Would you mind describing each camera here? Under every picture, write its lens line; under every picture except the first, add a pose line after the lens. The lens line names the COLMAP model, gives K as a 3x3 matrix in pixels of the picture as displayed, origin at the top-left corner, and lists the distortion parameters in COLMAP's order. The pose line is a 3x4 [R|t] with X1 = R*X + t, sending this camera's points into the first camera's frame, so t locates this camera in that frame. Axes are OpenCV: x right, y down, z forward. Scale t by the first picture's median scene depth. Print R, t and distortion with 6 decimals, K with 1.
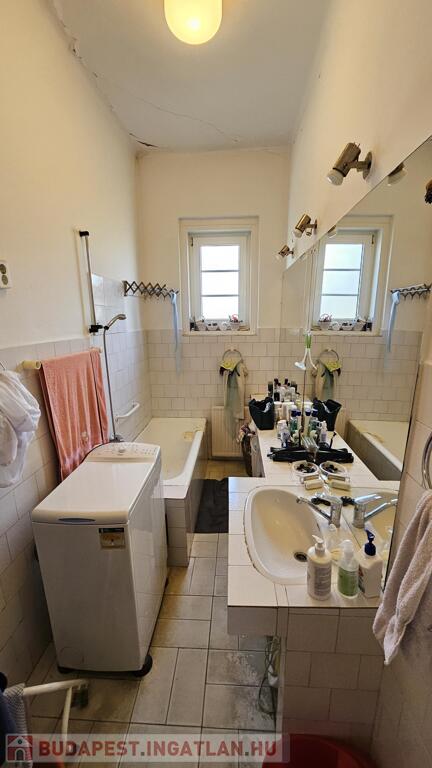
lens RADIAL K [[294.6, 0, 217.3], [0, 294.6, 399.0], [0, 0, 1]] dist [-0.039470, -0.000020]
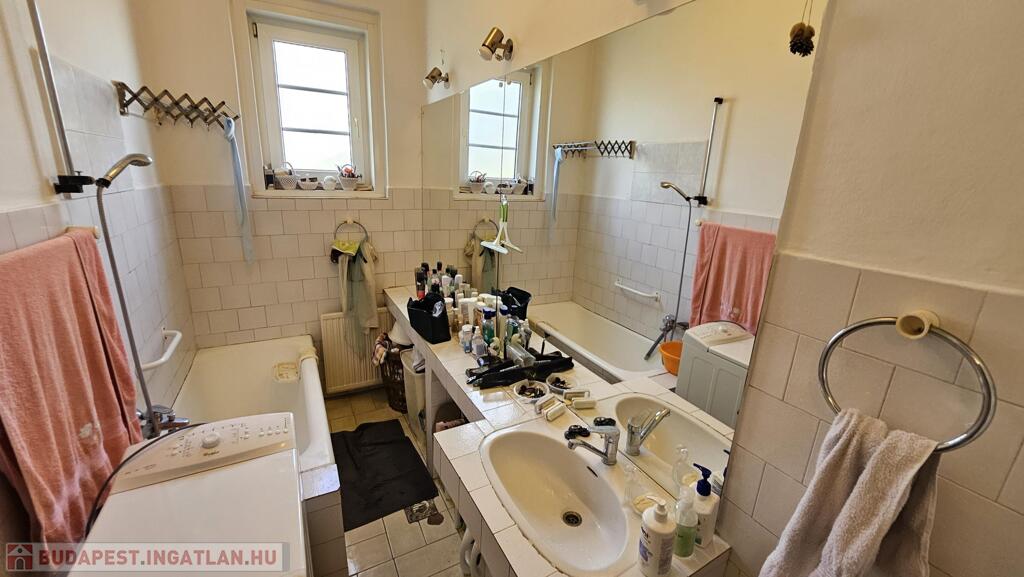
lens RADIAL K [[397.2, 0, 512.0], [0, 397.2, 288.5], [0, 0, 1]] dist [-0.019263, -0.000018]
pose [[0.842912, -0.103186, 0.528064, -0.128054], [0.091893, 0.994627, 0.047672, -0.036277], [-0.530146, 0.008342, 0.847866, 0.109881]]
